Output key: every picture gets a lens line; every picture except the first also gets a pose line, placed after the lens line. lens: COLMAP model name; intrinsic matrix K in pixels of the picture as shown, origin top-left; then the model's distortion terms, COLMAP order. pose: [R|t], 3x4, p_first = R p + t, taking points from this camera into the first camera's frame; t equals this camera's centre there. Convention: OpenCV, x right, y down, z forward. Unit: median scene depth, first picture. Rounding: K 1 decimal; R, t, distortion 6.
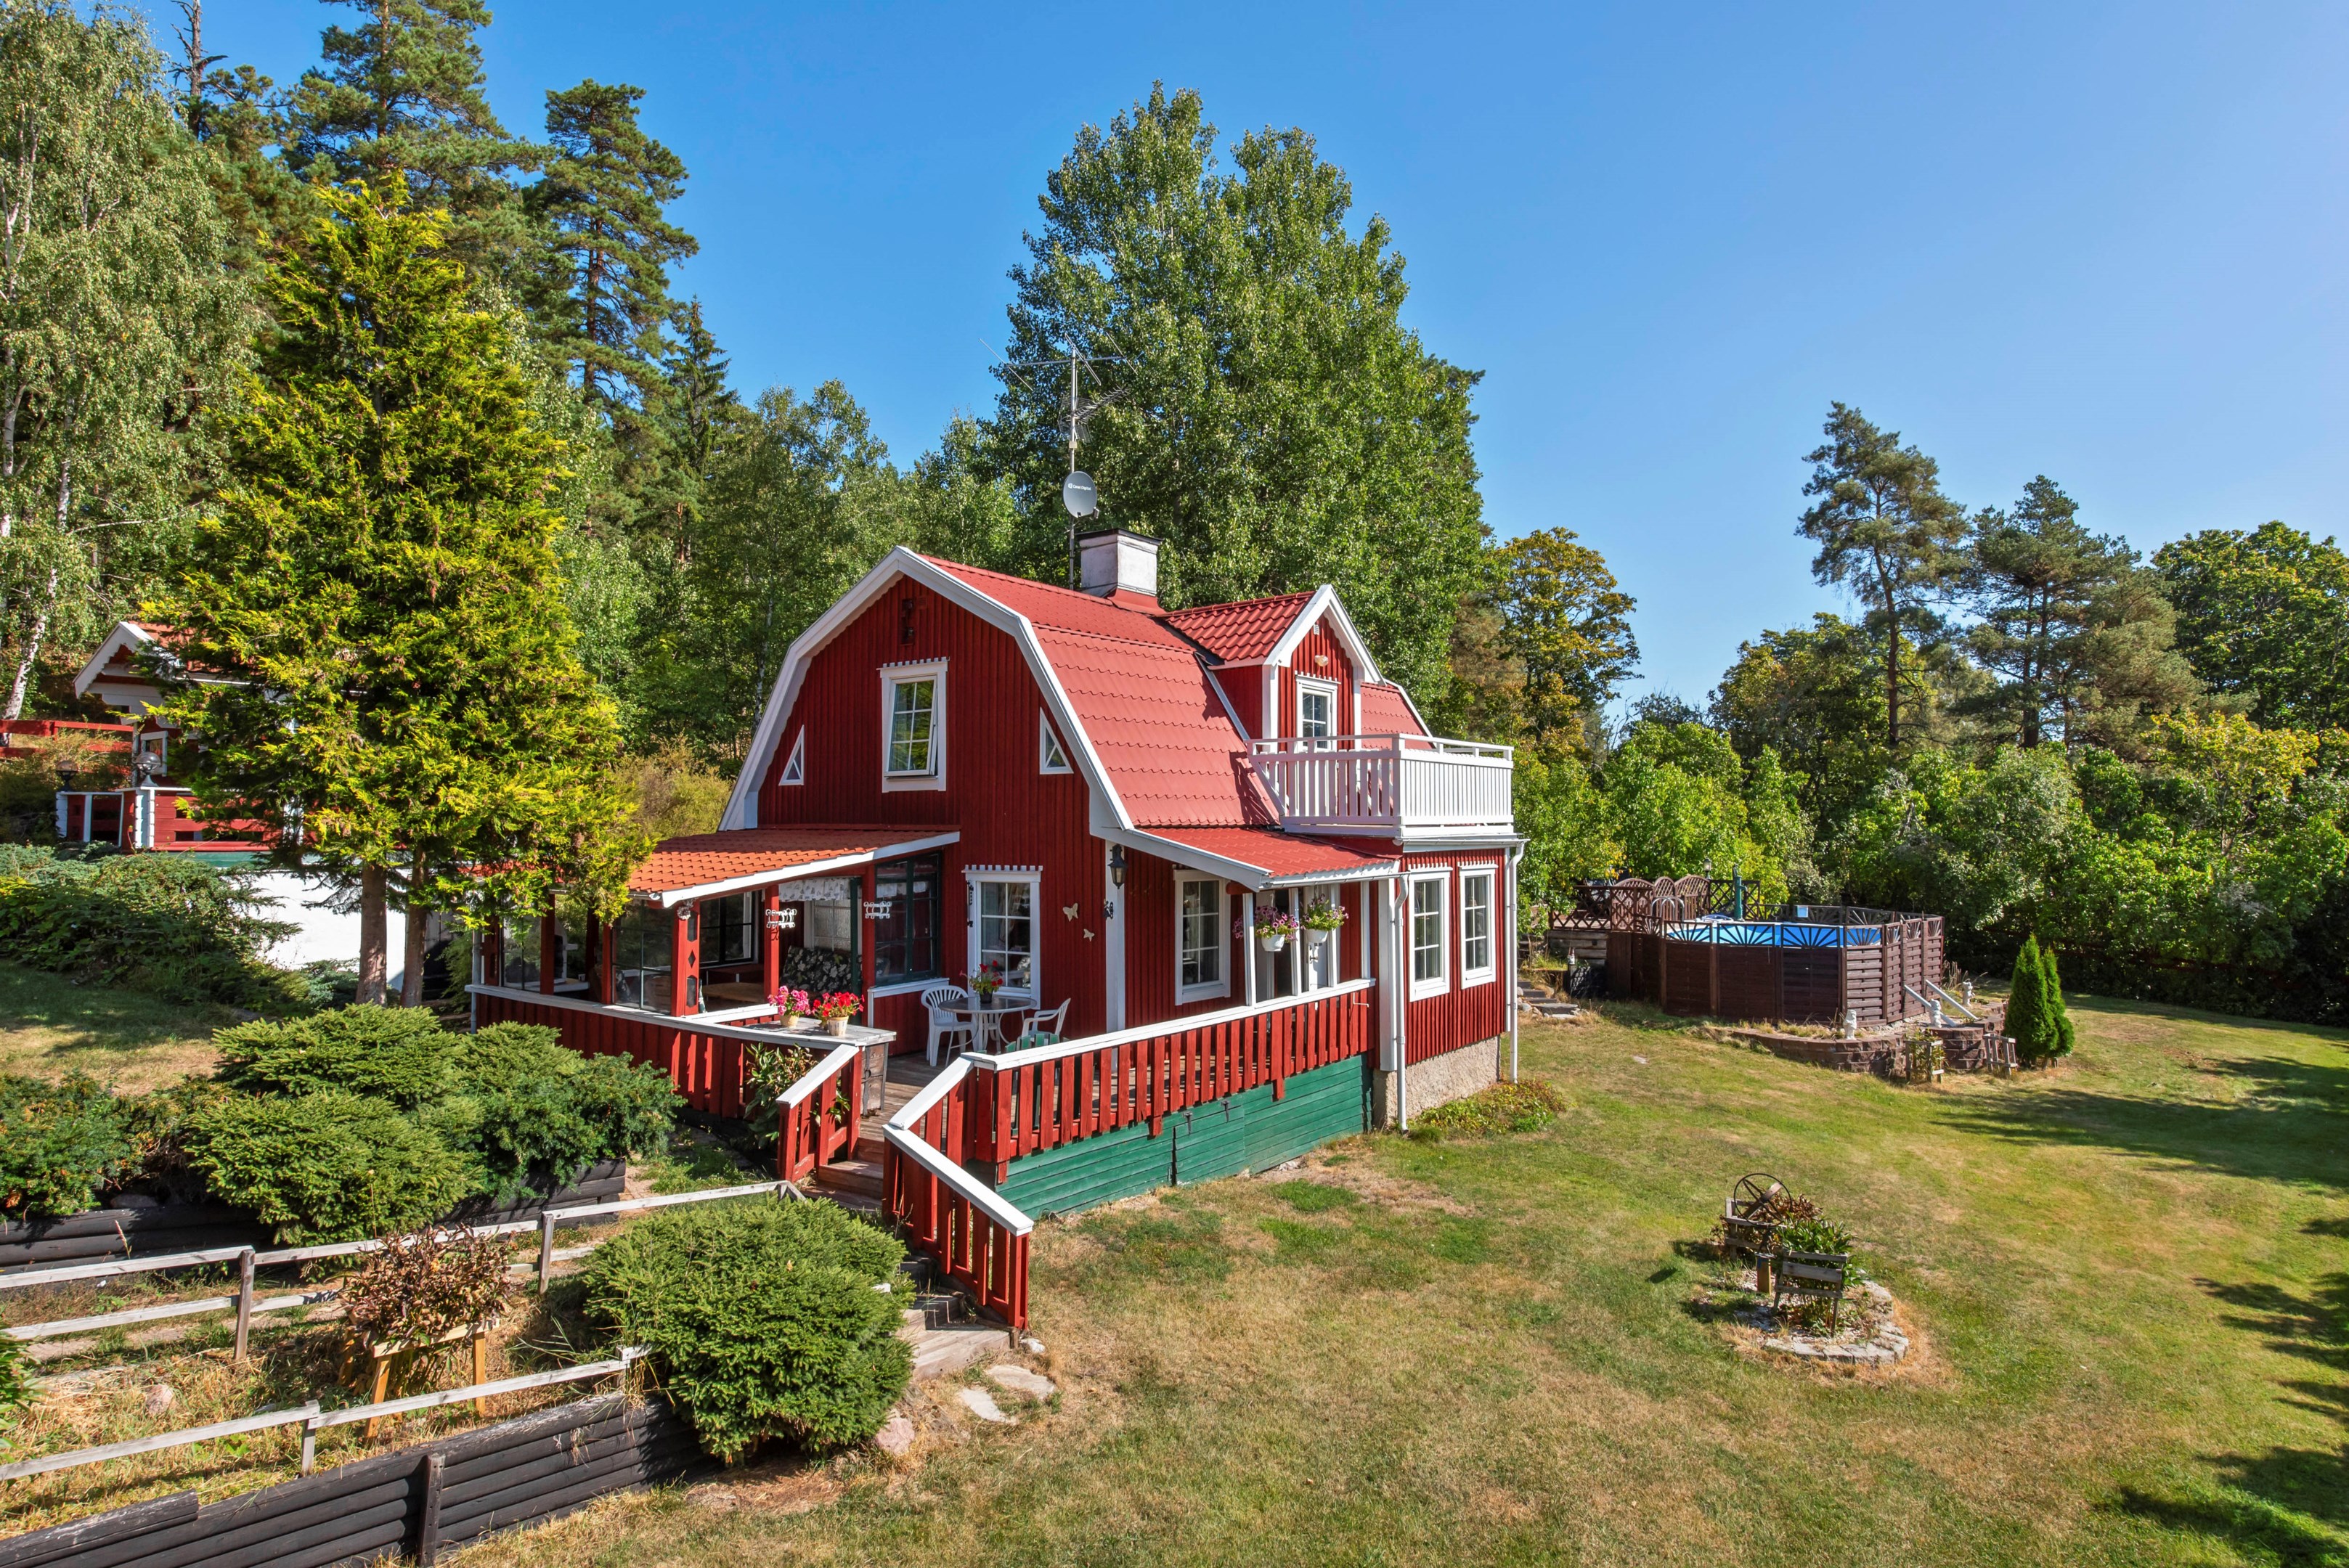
lens RADIAL K [[1327.9, 0, 1185.0], [0, 1327.9, 790.5], [0, 0, 1]] dist [0.001982, 0.000634]
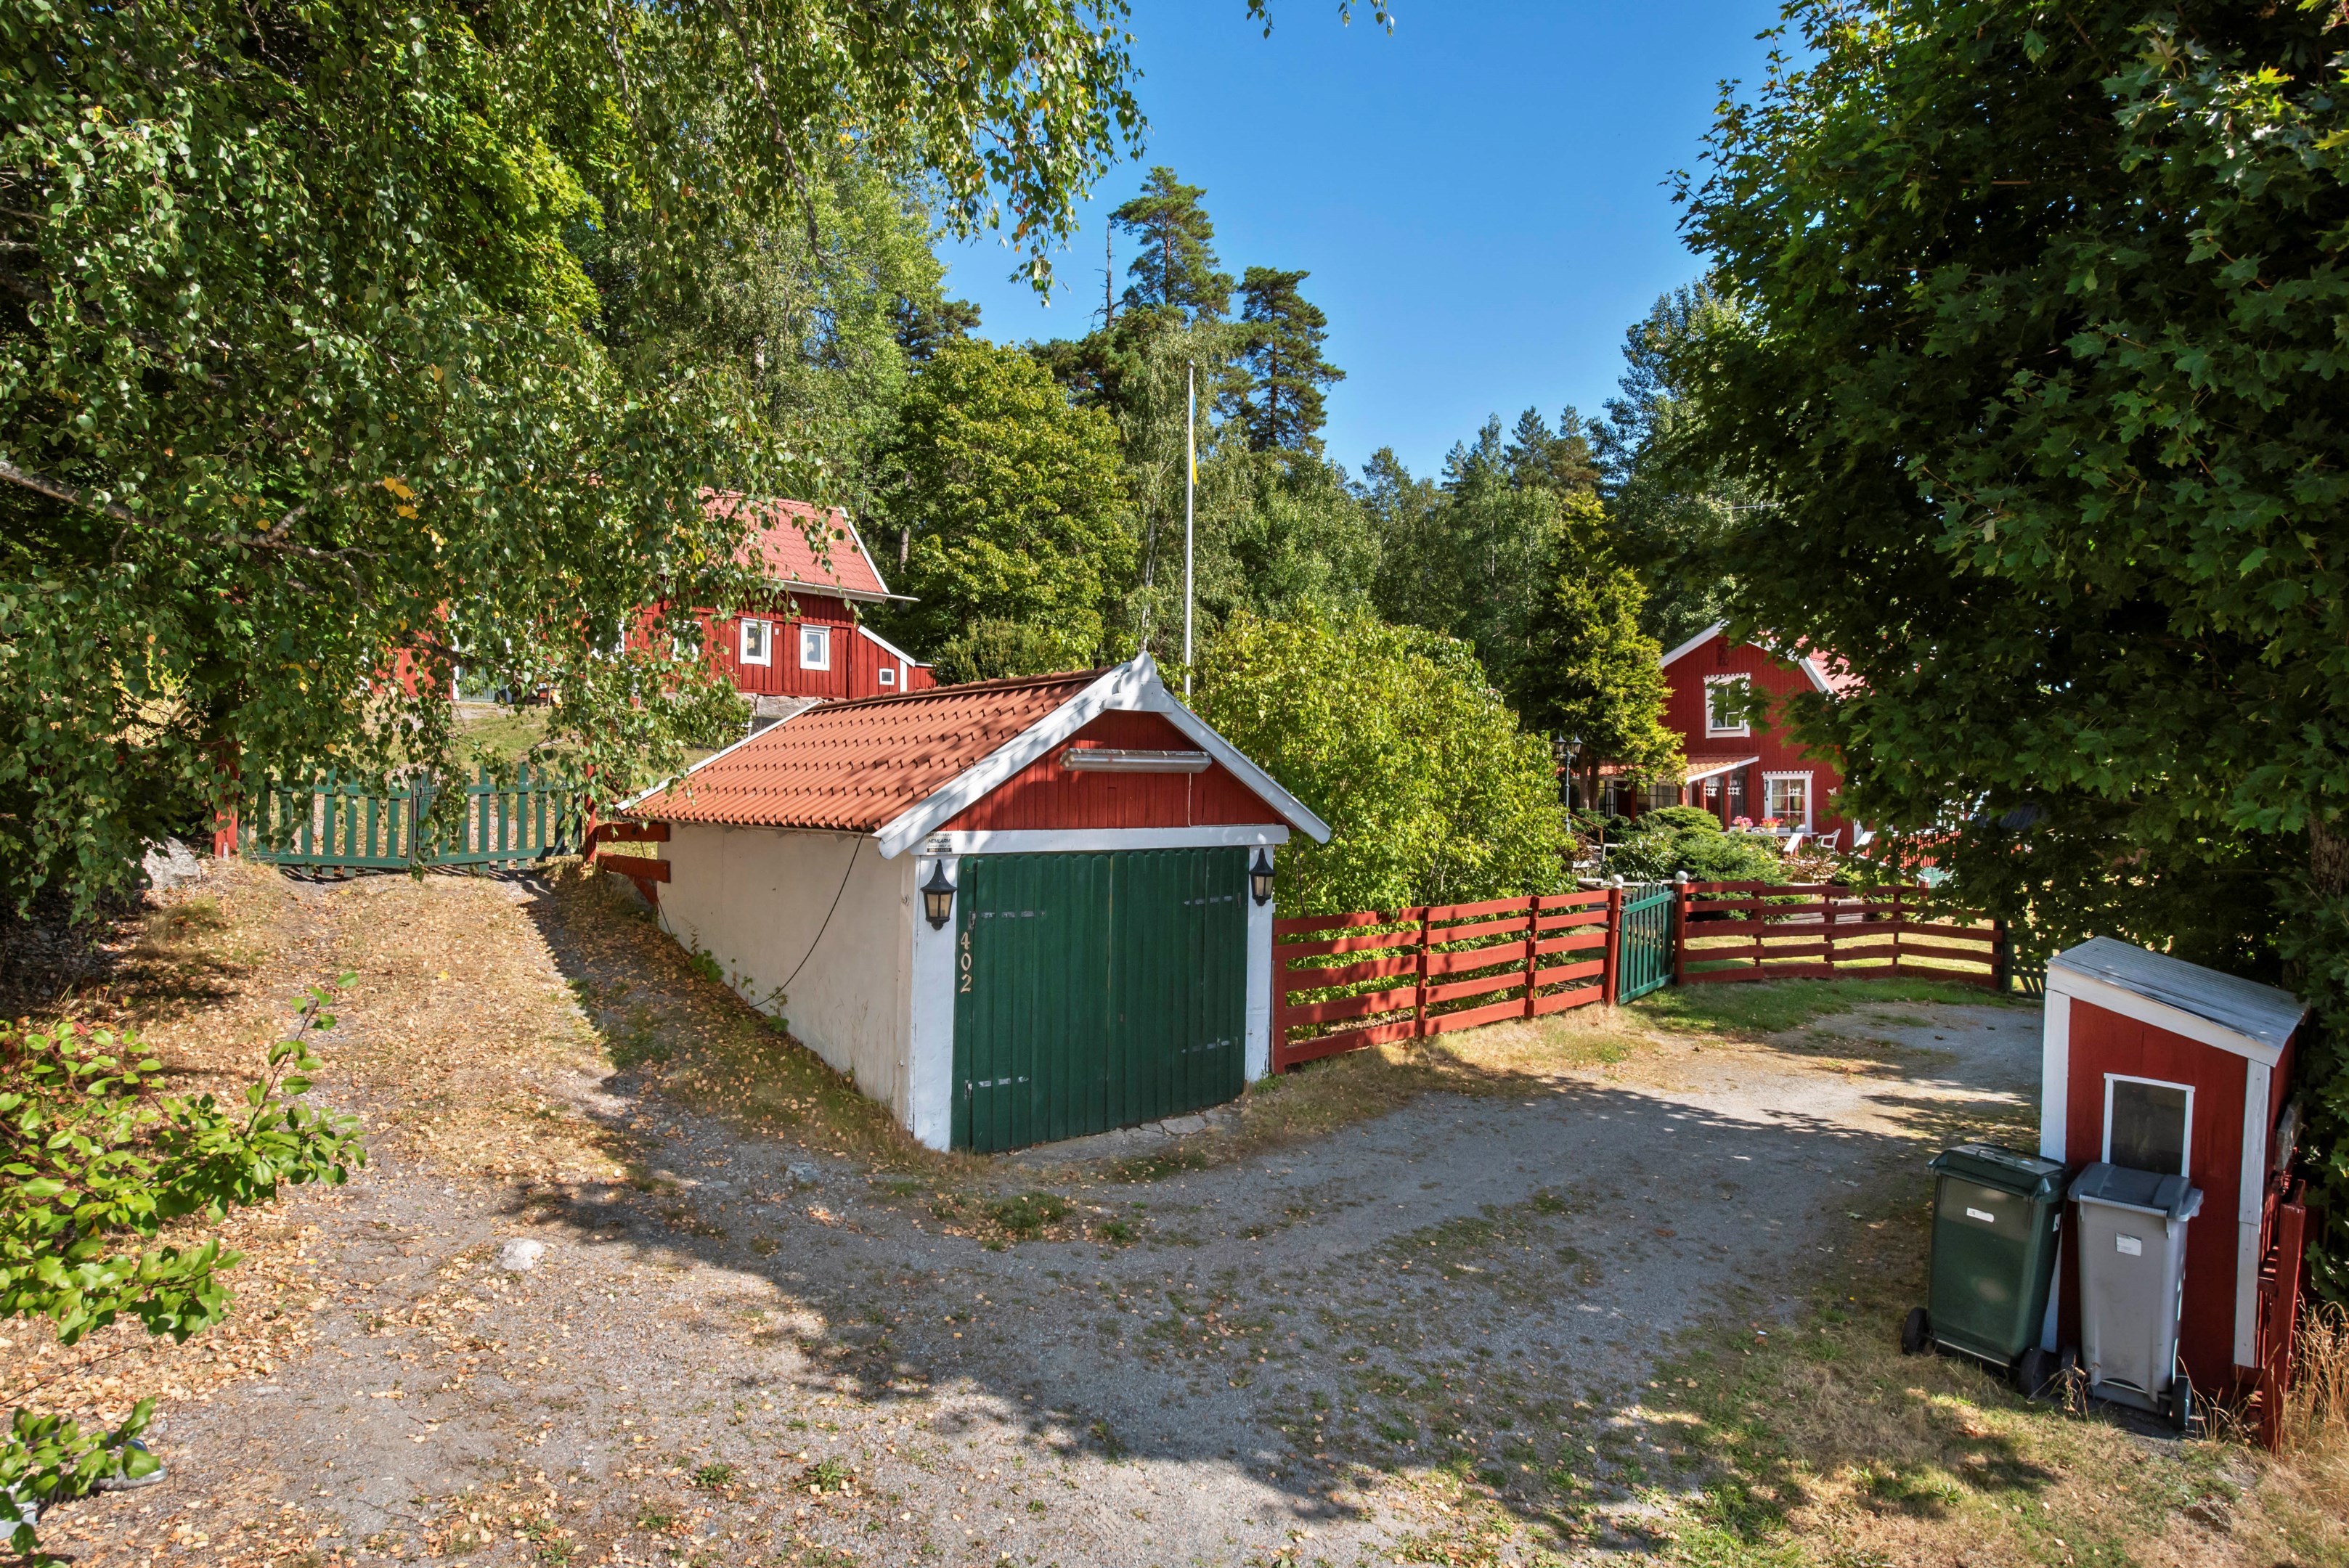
lens RADIAL K [[1327.9, 0, 1157.8], [0, 1327.9, 787.1], [0, 0, 1]] dist [0.001982, 0.000634]
pose [[0.977986, 0.001671, -0.208662, -0.296006], [0.003375, 0.999710, 0.023826, 0.012202], [0.208641, -0.024006, 0.977698, -0.558620]]
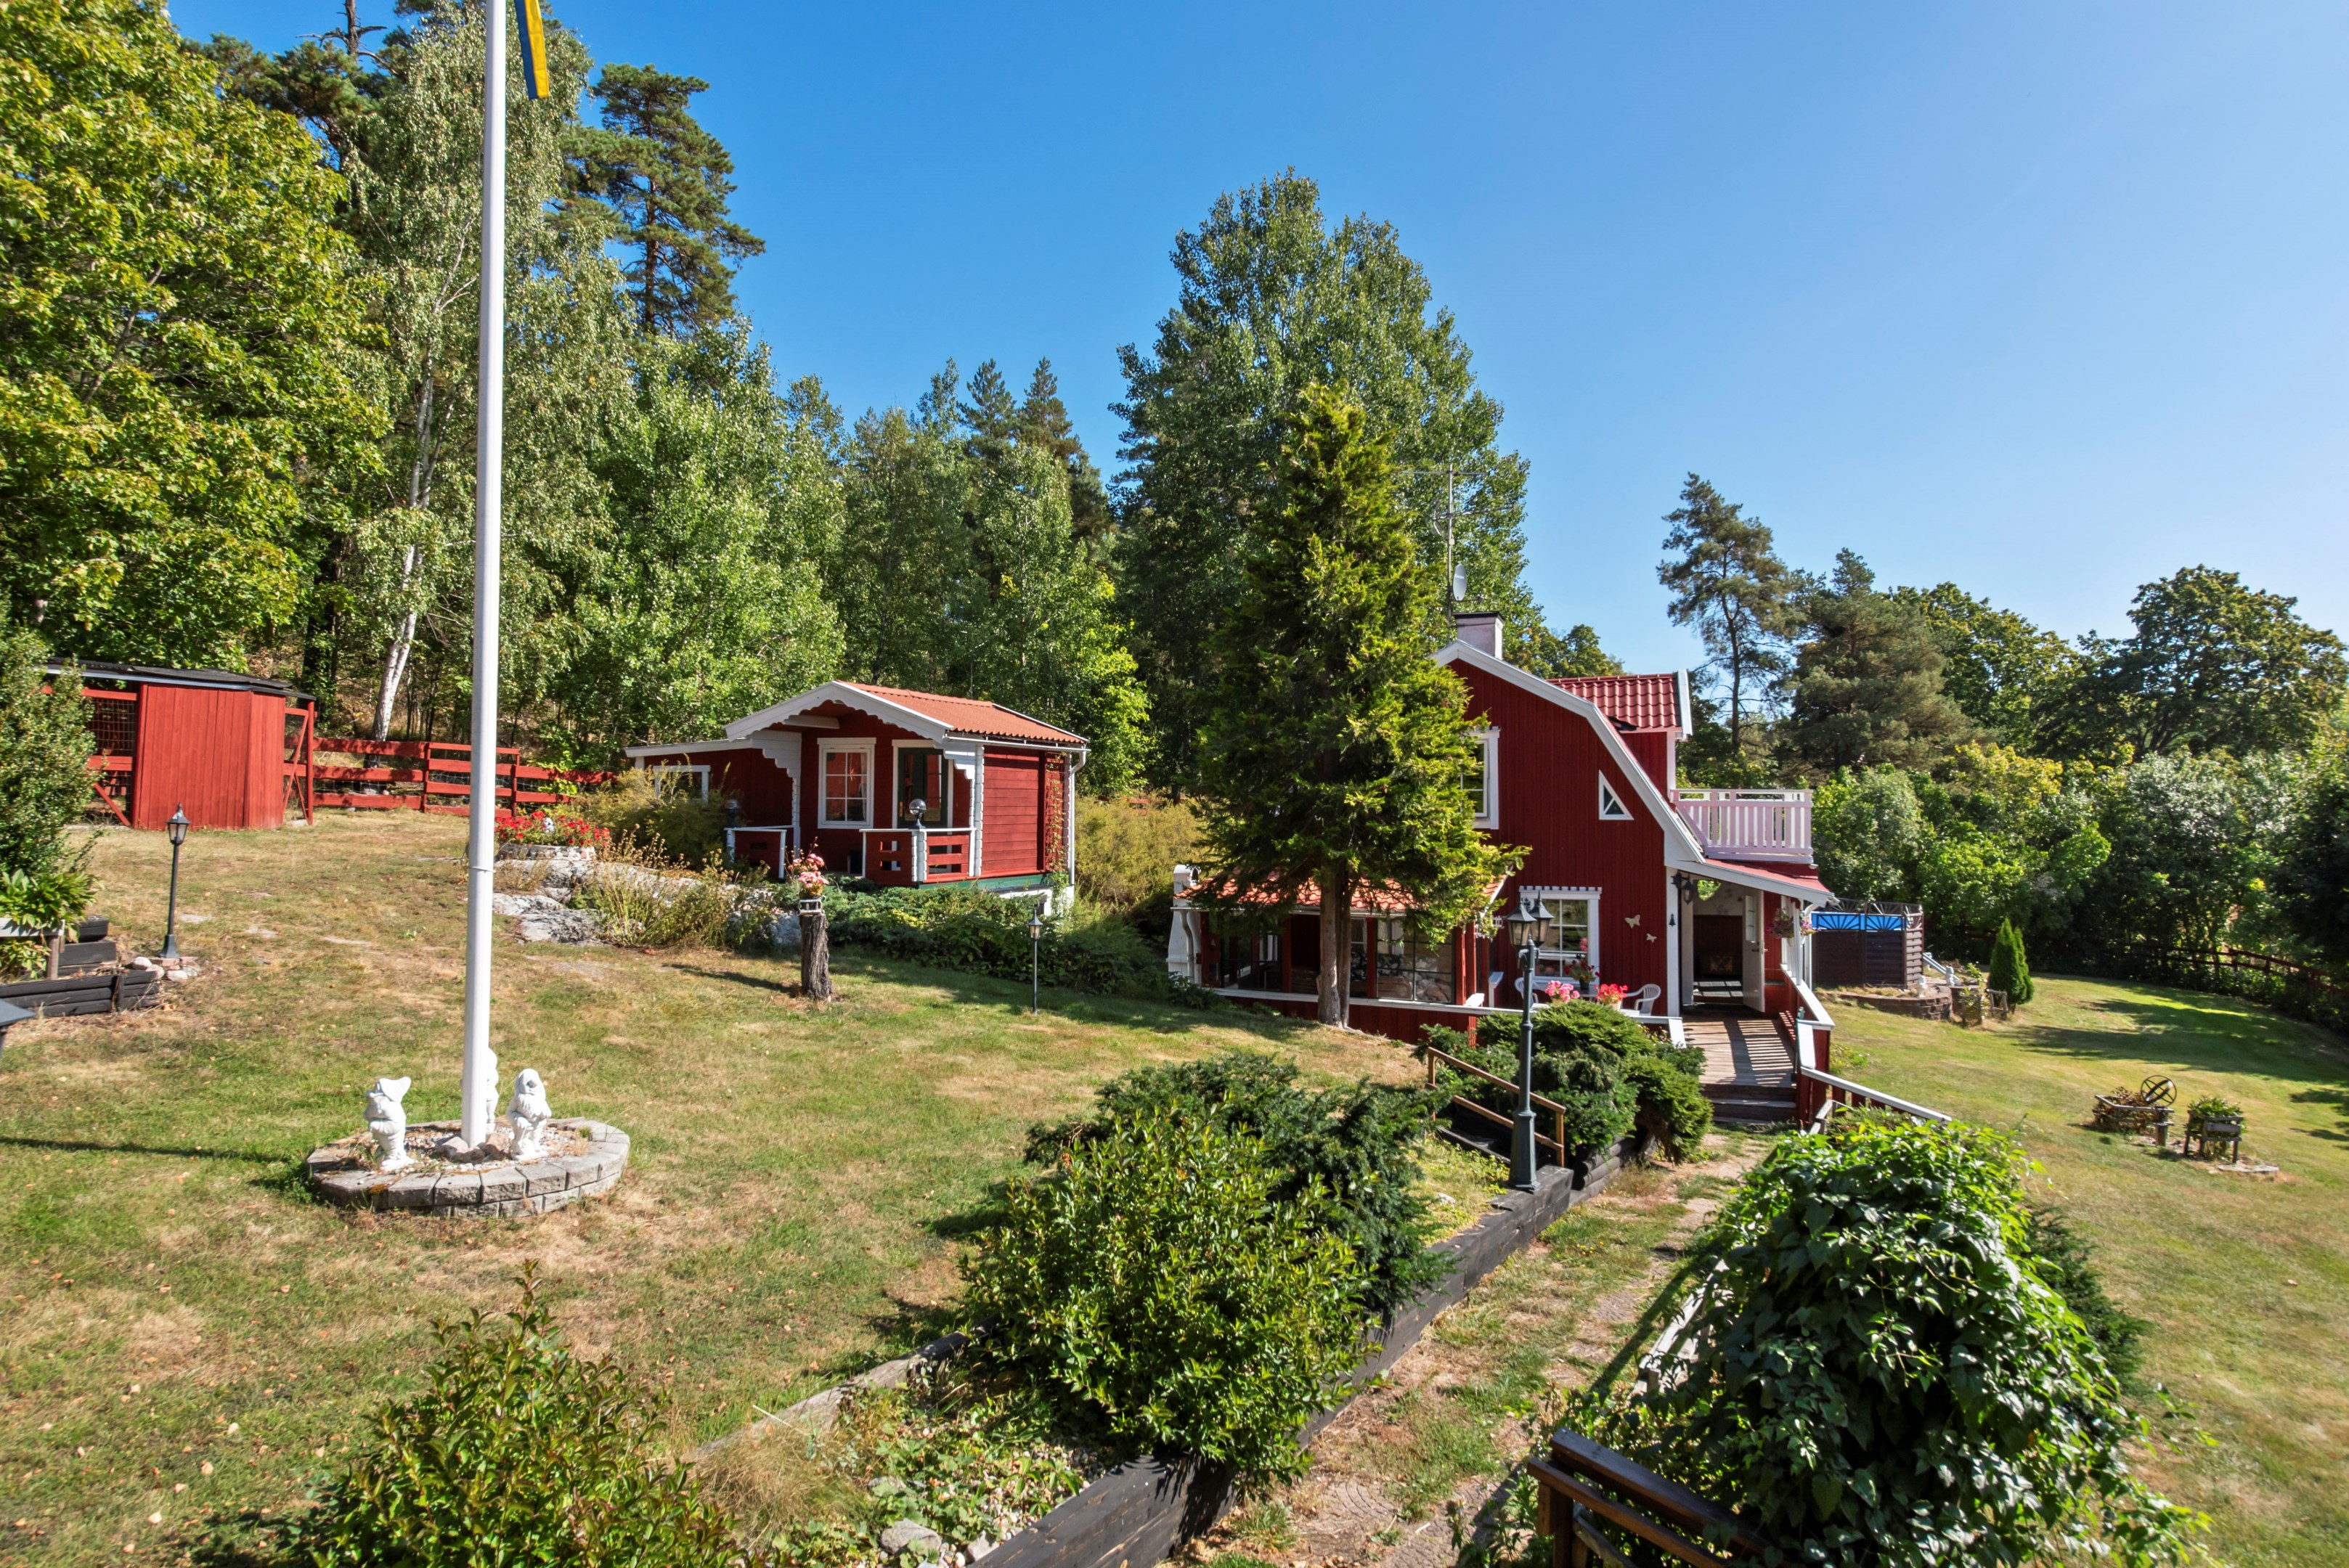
lens RADIAL K [[1351.6, 0, 1178.2], [0, 1351.6, 817.9], [0, 0, 1]] dist [-0.002049, -0.004246]
pose [[0.963470, 0.001253, 0.267812, -0.381074], [-0.011081, 0.999319, 0.035190, -0.024520], [-0.267586, -0.036872, 0.962828, -0.088065]]
